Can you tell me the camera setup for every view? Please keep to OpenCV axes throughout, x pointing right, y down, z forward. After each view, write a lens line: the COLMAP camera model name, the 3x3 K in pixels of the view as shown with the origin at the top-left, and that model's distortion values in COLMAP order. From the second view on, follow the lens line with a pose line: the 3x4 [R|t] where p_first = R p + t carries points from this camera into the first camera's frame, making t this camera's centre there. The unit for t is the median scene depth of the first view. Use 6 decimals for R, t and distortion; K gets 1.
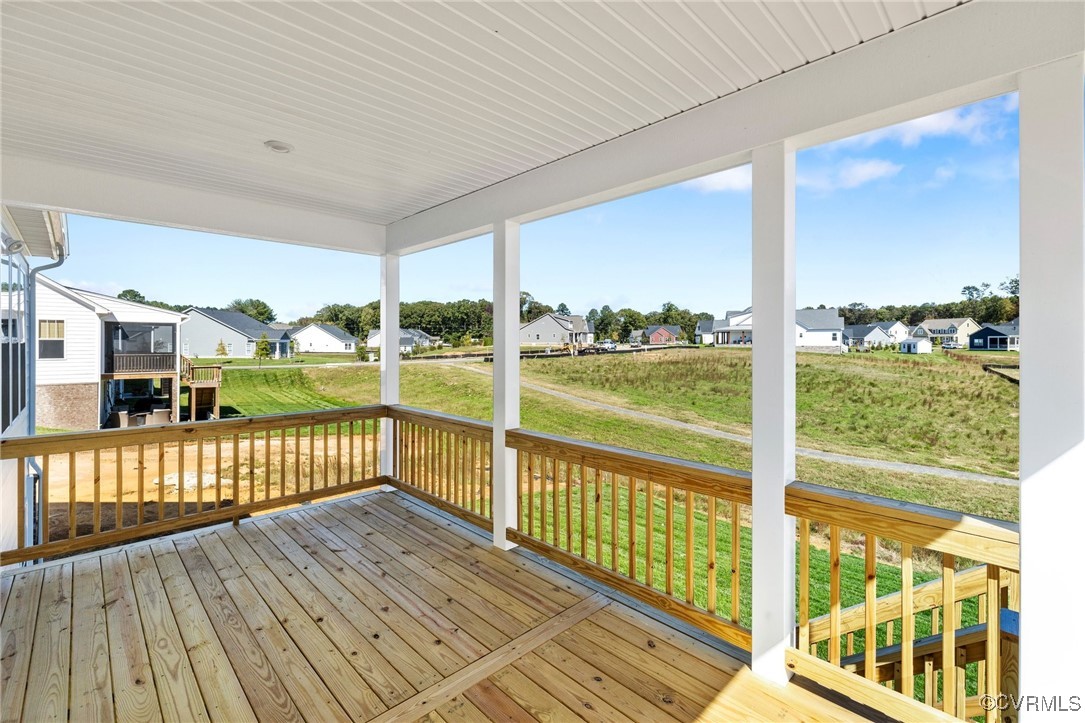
lens RADIAL K [[475.0, 0, 541.9], [0, 475.0, 343.8], [0, 0, 1]] dist [-0.002098, 0.000340]
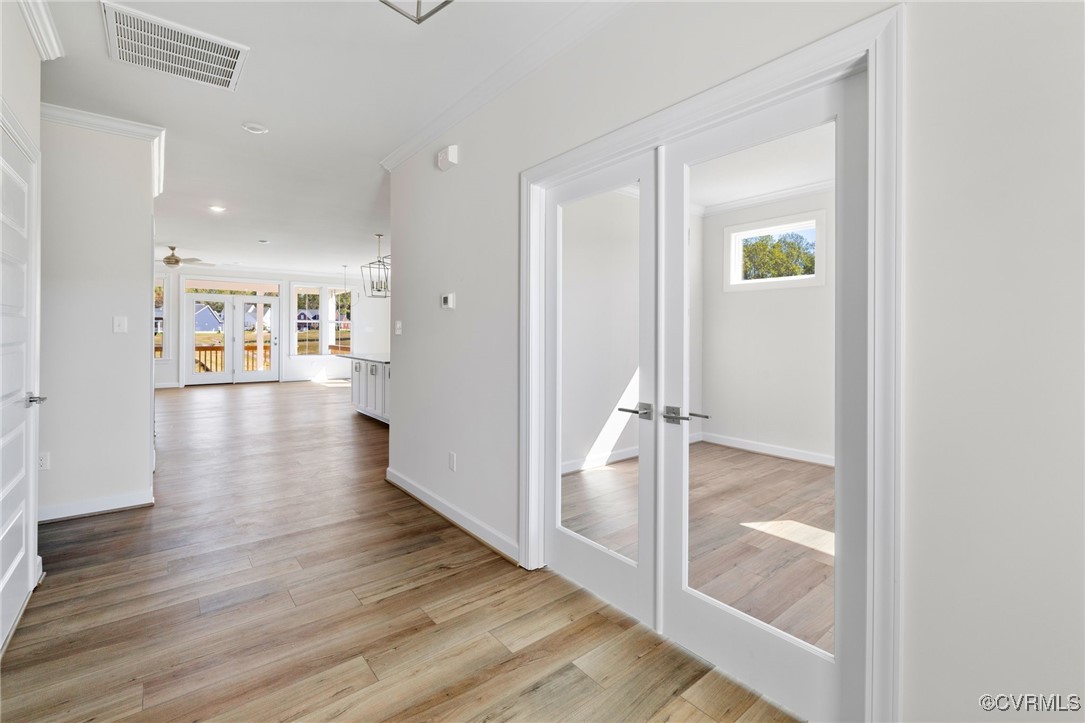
lens RADIAL K [[475.0, 0, 551.8], [0, 475.0, 331.1], [0, 0, 1]] dist [-0.002098, 0.000340]
pose [[0.076143, -0.003143, 0.997092, -0.166419], [-0.004146, 0.999985, 0.003469, 0.001649], [-0.997088, -0.004398, 0.076128, -0.101687]]
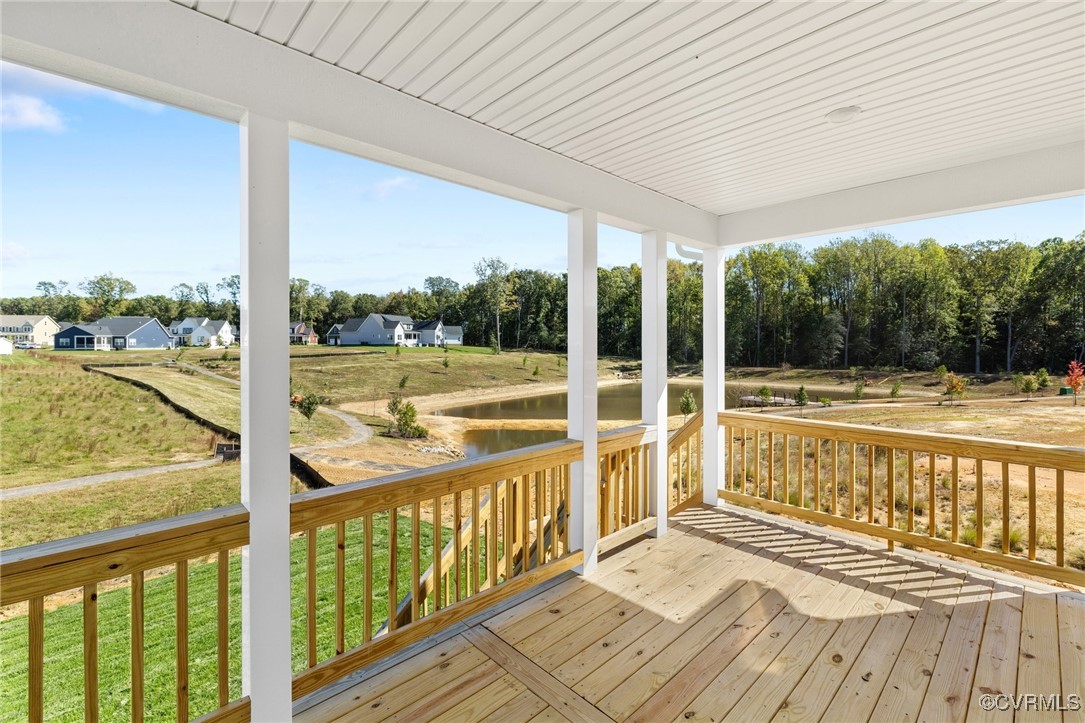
lens RADIAL K [[475.0, 0, 541.5], [0, 475.0, 344.7], [0, 0, 1]] dist [-0.002098, 0.000340]
pose [[0.012552, -0.004264, 0.999912, -0.028226], [0.002255, 0.999988, 0.004236, 0.000553], [-0.999919, 0.002202, 0.012562, 0.033501]]
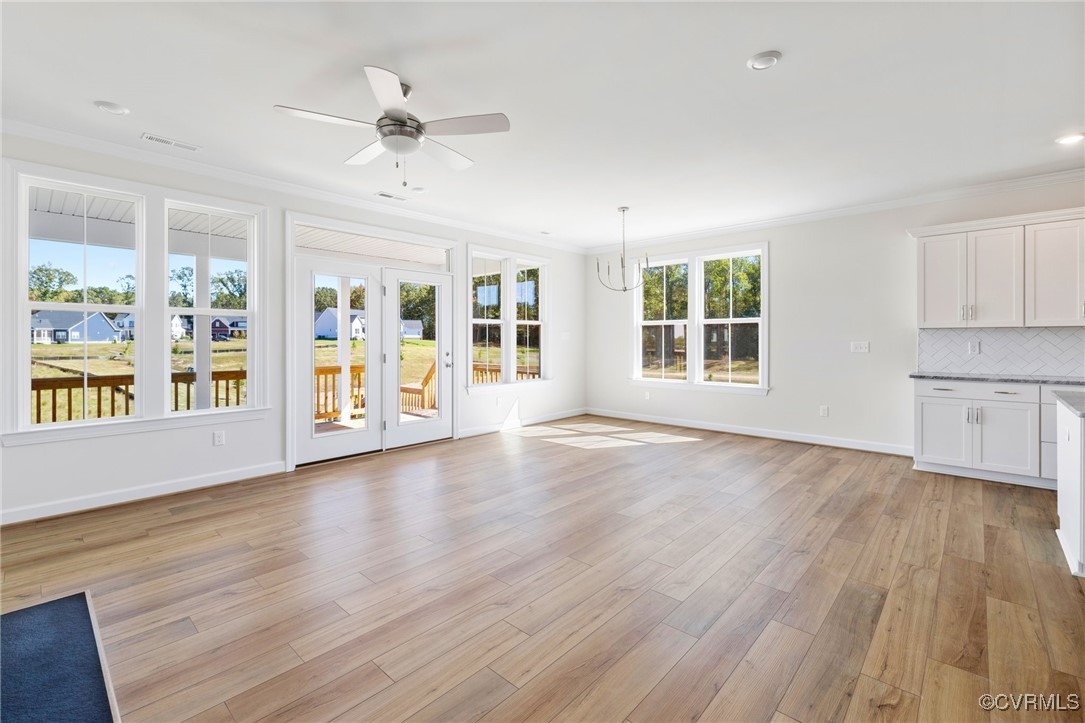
lens RADIAL K [[475.0, 0, 548.4], [0, 475.0, 337.5], [0, 0, 1]] dist [-0.002098, 0.000340]
pose [[-0.067773, -0.000267, 0.997701, -0.095854], [0.000237, 1.000000, 0.000284, 0.002179], [-0.997701, 0.000256, -0.067773, -0.008553]]
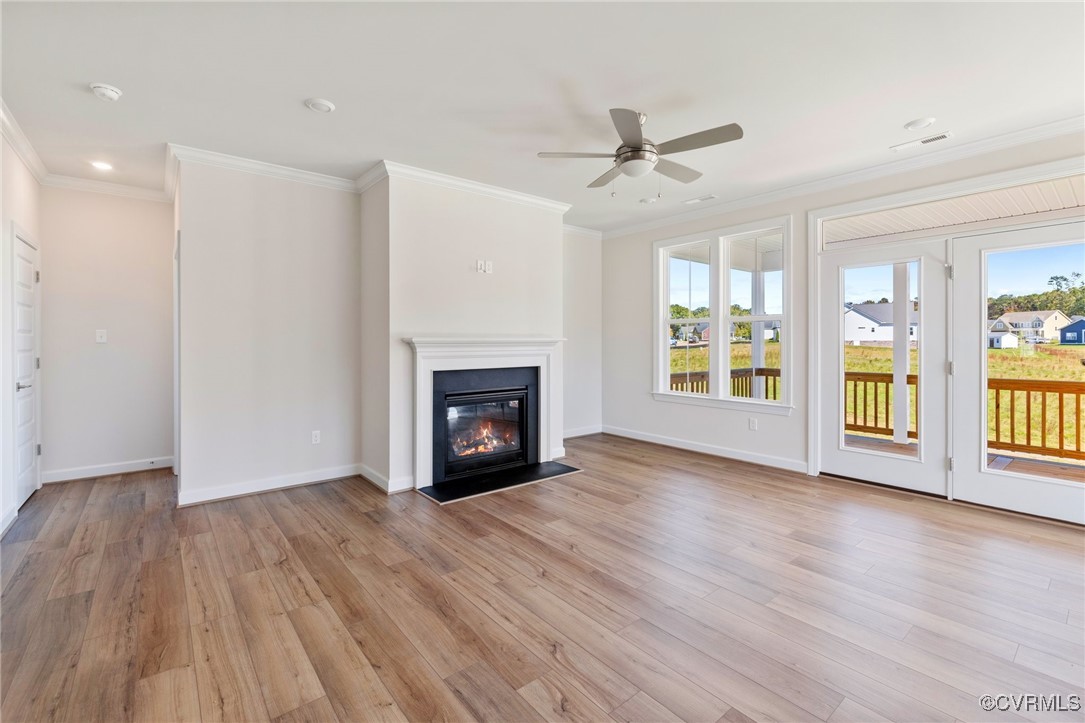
lens RADIAL K [[475.0, 0, 530.0], [0, 475.0, 341.5], [0, 0, 1]] dist [-0.002098, 0.000340]
pose [[0.995162, -0.004493, -0.098146, -0.061913], [0.004558, 0.999990, 0.000444, 0.002293], [0.098143, -0.000889, 0.995172, -0.043105]]
